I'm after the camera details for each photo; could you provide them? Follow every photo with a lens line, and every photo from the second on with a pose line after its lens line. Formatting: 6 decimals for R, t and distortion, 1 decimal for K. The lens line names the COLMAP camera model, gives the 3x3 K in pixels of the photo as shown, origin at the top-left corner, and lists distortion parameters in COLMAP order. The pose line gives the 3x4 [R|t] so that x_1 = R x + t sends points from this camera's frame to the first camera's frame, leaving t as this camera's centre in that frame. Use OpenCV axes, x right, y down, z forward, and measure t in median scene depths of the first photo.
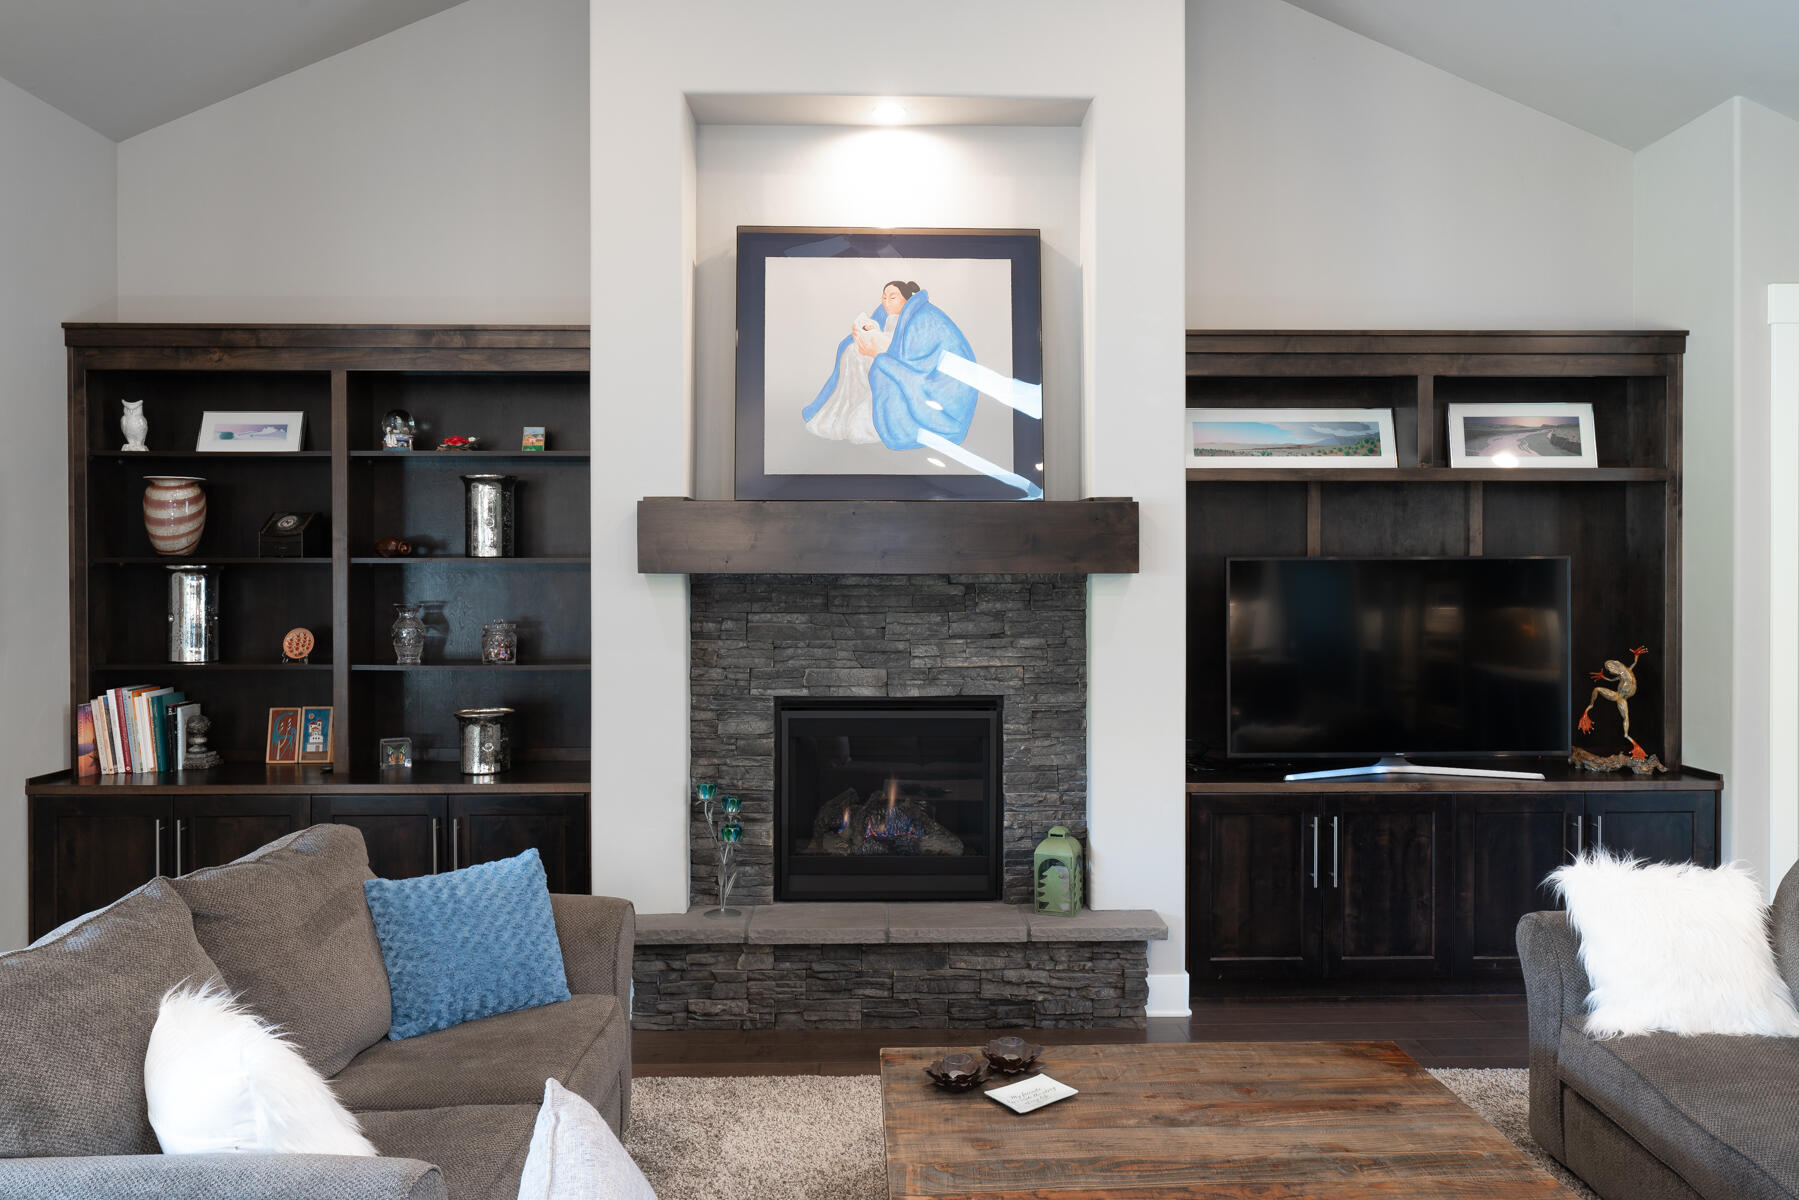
lens RADIAL K [[1262.5, 0, 899.8], [0, 1262.5, 587.6], [0, 0, 1]] dist [0.000462, 0.000098]
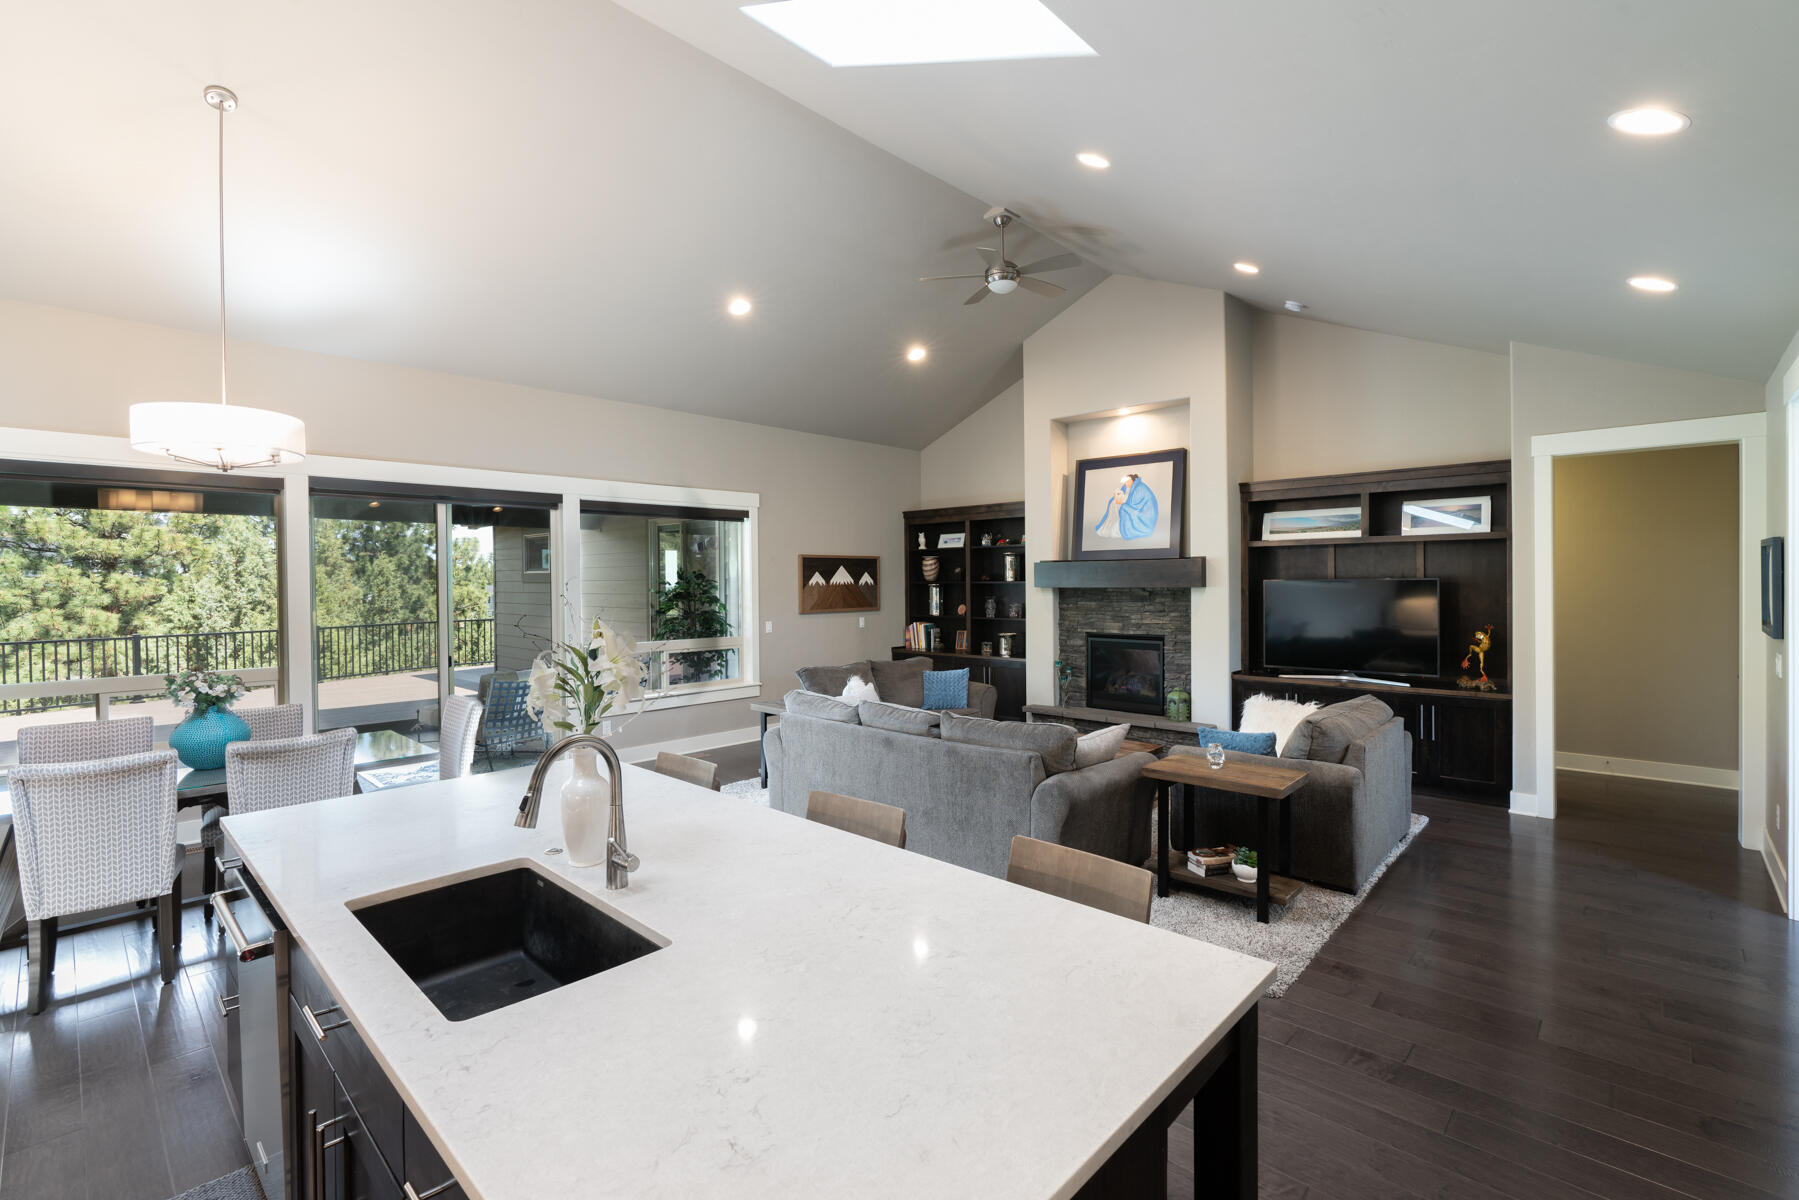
lens RADIAL K [[806.9, 0, 900.2], [0, 806.9, 590.6], [0, 0, 1]] dist [-0.004220, 0.001250]
pose [[0.709201, 0.003304, -0.704999, 0.833445], [0.001225, 0.999982, 0.005919, -0.013979], [0.705005, -0.005062, 0.709184, -0.514753]]
